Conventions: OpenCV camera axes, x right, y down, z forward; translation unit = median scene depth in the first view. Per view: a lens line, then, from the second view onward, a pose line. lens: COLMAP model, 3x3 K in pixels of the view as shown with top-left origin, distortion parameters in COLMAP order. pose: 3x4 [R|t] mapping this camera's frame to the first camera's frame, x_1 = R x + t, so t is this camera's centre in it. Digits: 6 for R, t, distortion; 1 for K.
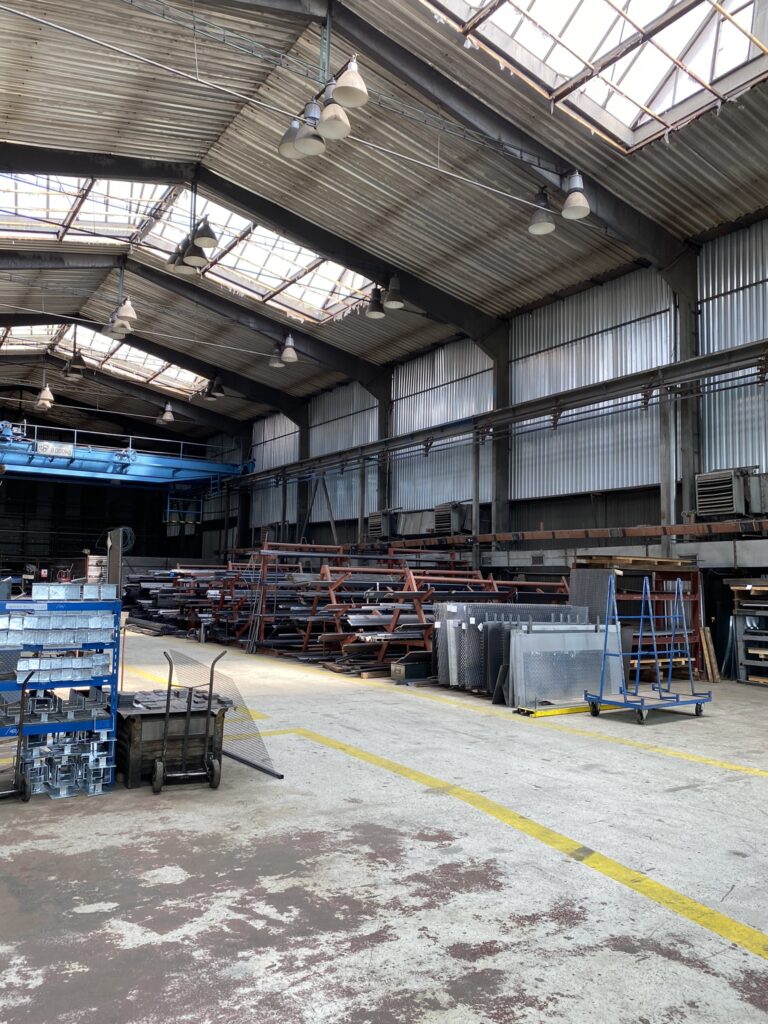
lens RADIAL K [[786.3, 0, 381.7], [0, 786.3, 517.6], [0, 0, 1]] dist [0.055677, -0.051952]
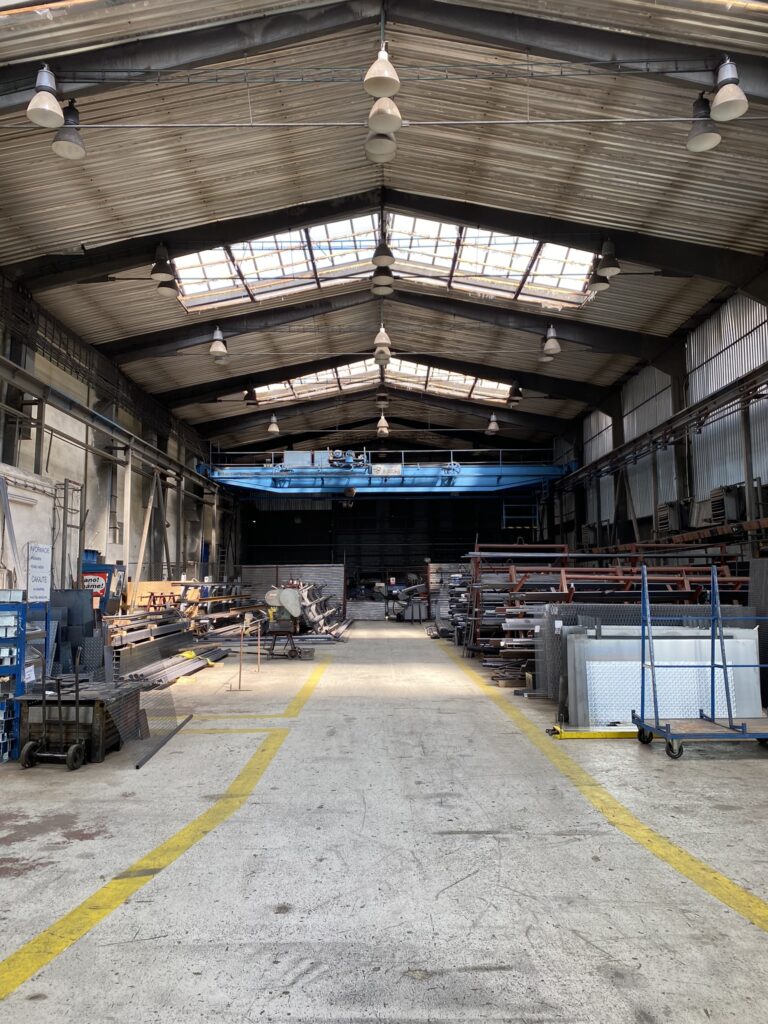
lens RADIAL K [[786.3, 0, 380.9], [0, 786.3, 508.8], [0, 0, 1]] dist [0.055677, -0.051952]
pose [[0.830143, -0.076673, -0.552254, 0.206747], [0.065771, 0.997050, -0.039561, 0.012440], [0.553658, -0.003481, 0.832737, 0.081012]]
